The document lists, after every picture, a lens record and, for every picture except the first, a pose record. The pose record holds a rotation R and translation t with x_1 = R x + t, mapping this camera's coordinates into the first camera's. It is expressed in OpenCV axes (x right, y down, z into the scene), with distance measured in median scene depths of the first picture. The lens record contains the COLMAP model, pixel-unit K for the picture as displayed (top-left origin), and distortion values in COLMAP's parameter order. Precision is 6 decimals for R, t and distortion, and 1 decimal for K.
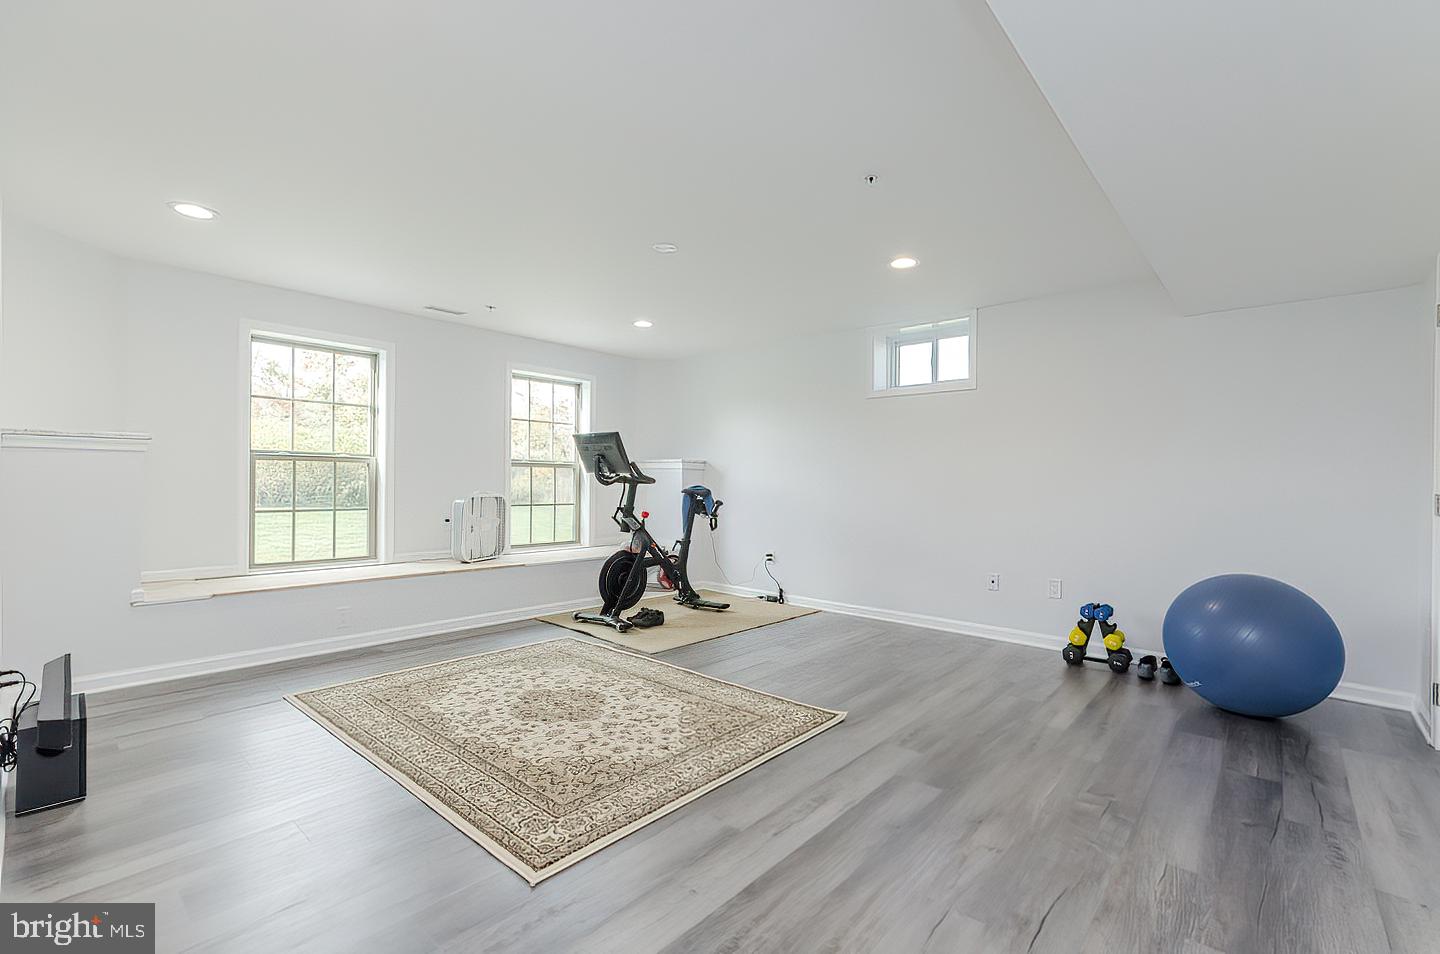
lens RADIAL K [[625.2, 0, 730.9], [0, 625.2, 480.6], [0, 0, 1]] dist [0.010966, -0.000188]
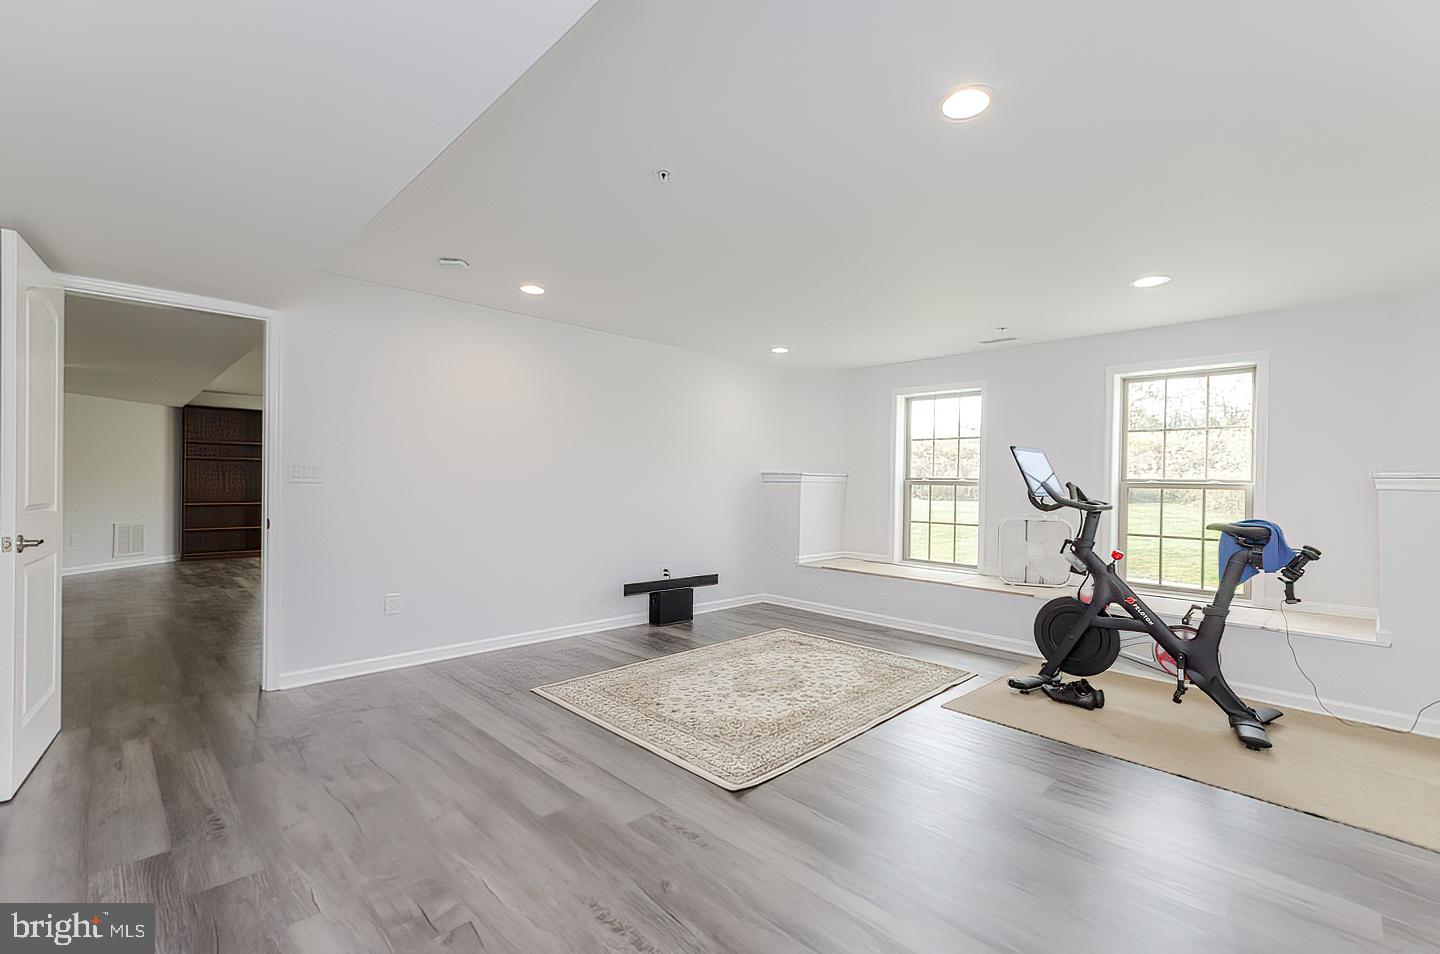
lens RADIAL K [[621.8, 0, 746.7], [0, 621.8, 485.8], [0, 0, 1]] dist [-0.001305, -0.000378]
pose [[-0.042071, -0.012022, -0.999042, 0.925197], [-0.020318, 0.999731, -0.011174, -0.011420], [0.998908, 0.019828, -0.042304, 0.965694]]
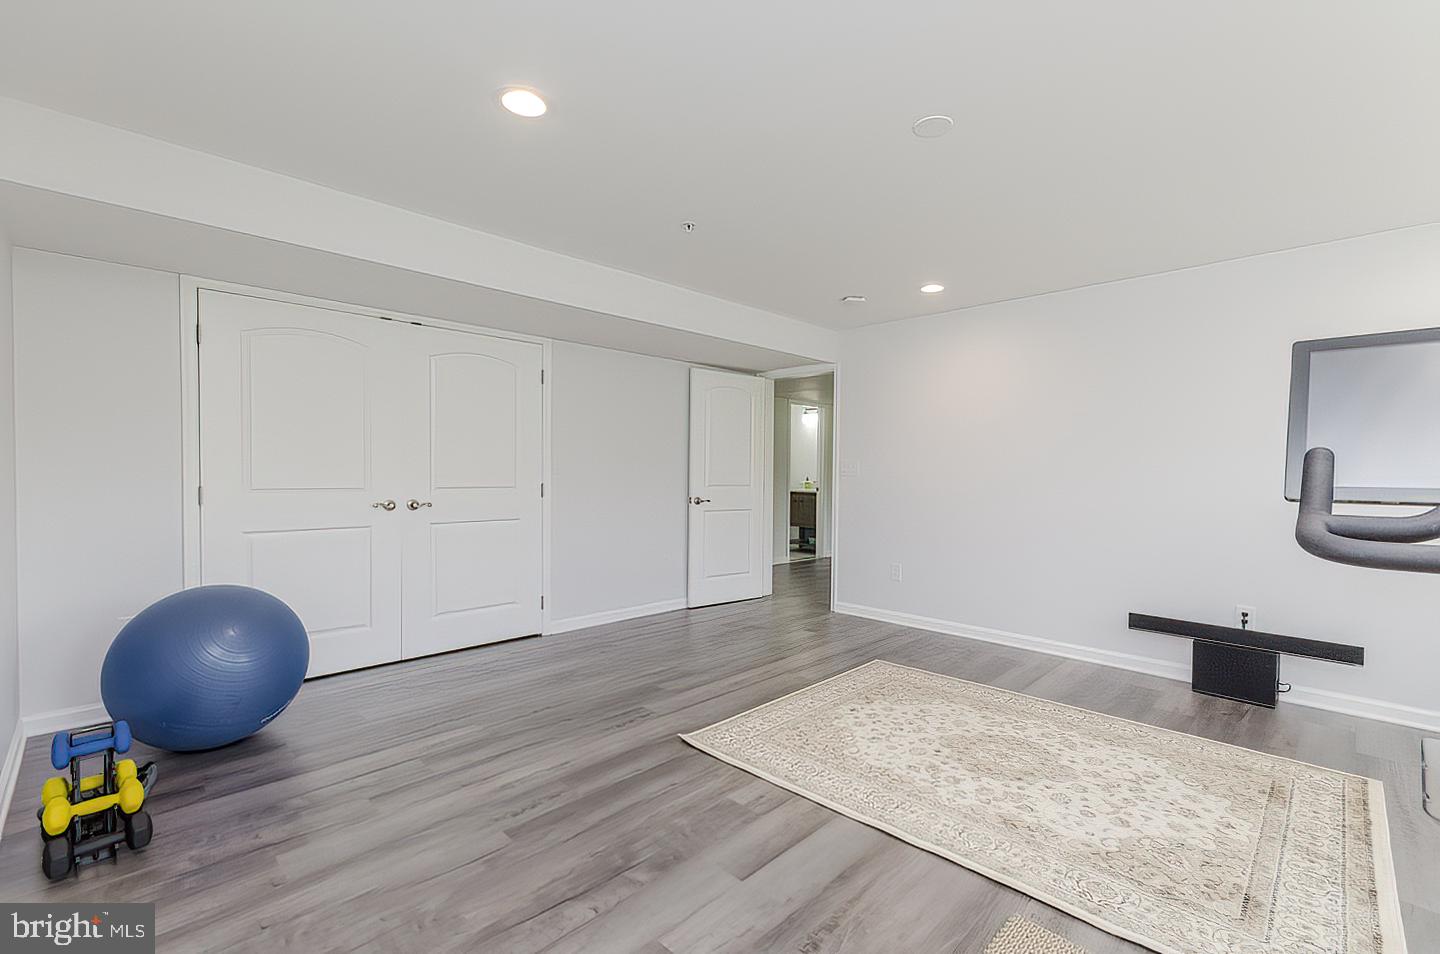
lens RADIAL K [[621.8, 0, 746.7], [0, 621.8, 485.8], [0, 0, 1]] dist [-0.001305, -0.000378]
pose [[-0.999251, -0.024581, 0.029877, 0.059810], [-0.023864, 0.999424, 0.024147, -0.024052], [-0.030453, 0.023415, -0.999262, 1.784608]]
